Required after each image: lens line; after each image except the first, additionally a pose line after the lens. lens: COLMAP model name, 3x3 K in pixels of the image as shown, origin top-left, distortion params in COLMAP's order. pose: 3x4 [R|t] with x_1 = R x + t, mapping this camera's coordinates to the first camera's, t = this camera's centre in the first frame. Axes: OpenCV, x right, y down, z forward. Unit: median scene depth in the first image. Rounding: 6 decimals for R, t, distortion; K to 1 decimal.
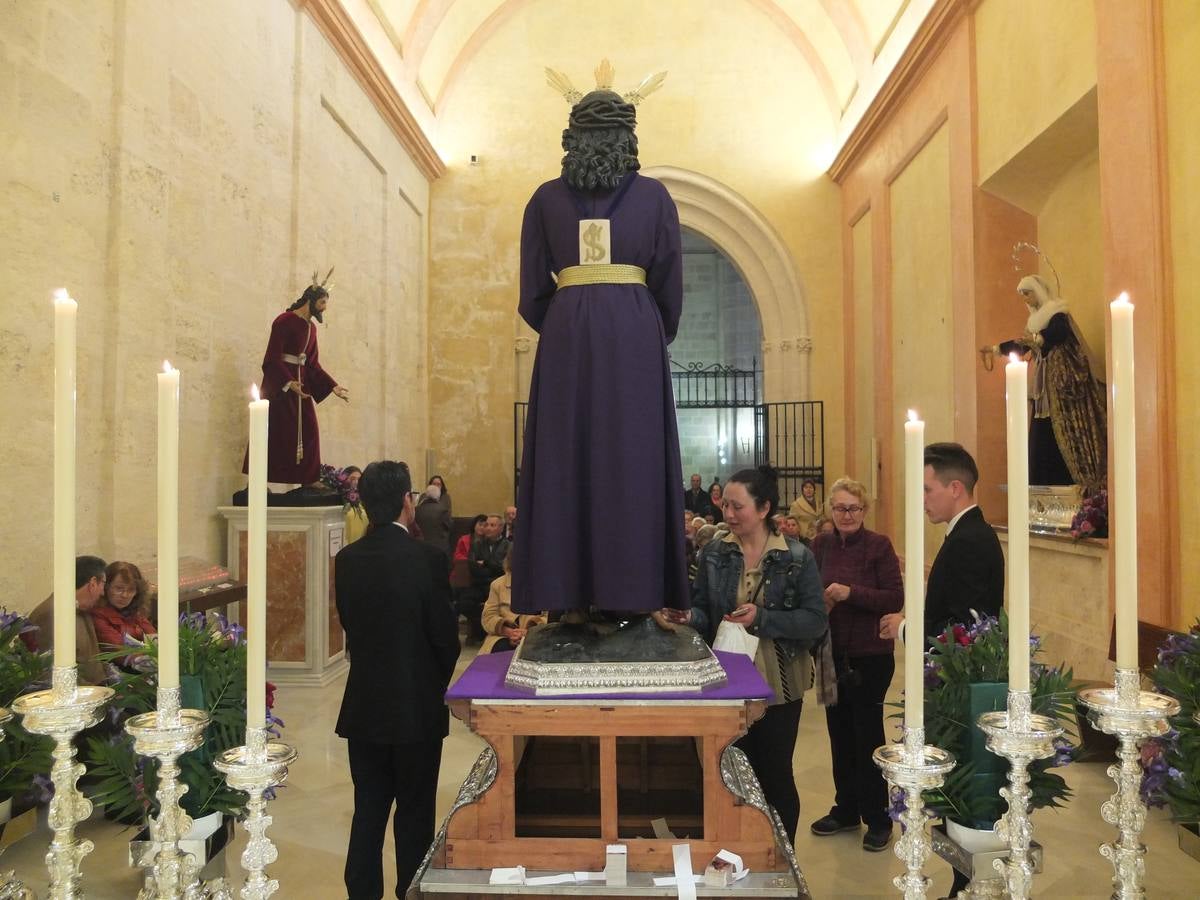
lens RADIAL K [[954.5, 0, 600.0], [0, 954.5, 450.0], [0, 0, 1]] dist [-0.074131, 0.039301]
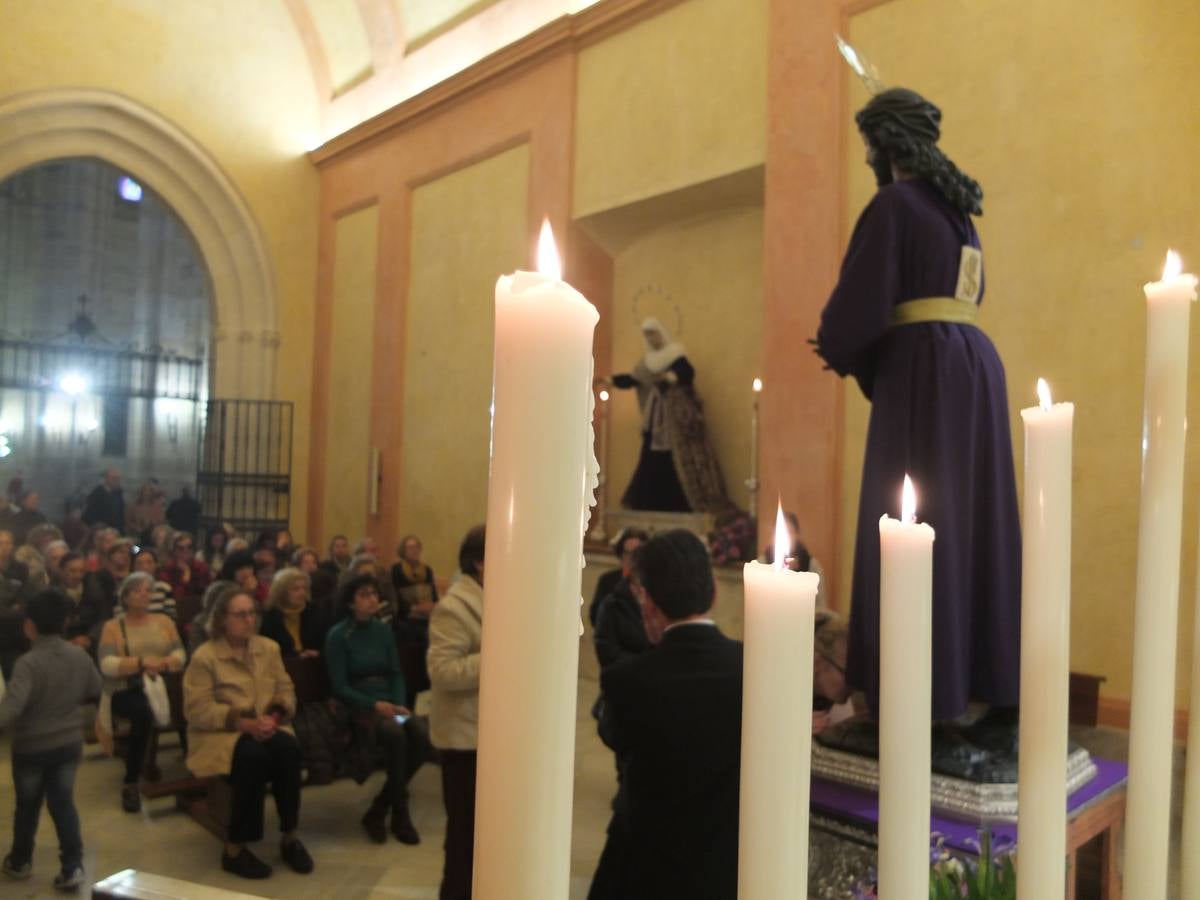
lens RADIAL K [[954.5, 0, 600.0], [0, 954.5, 450.0], [0, 0, 1]] dist [-0.074131, 0.039301]
pose [[0.698408, 0.044644, 0.714306, -0.200632], [-0.049415, 0.998679, -0.014101, -0.008175], [-0.713992, -0.025449, 0.699691, 0.154295]]
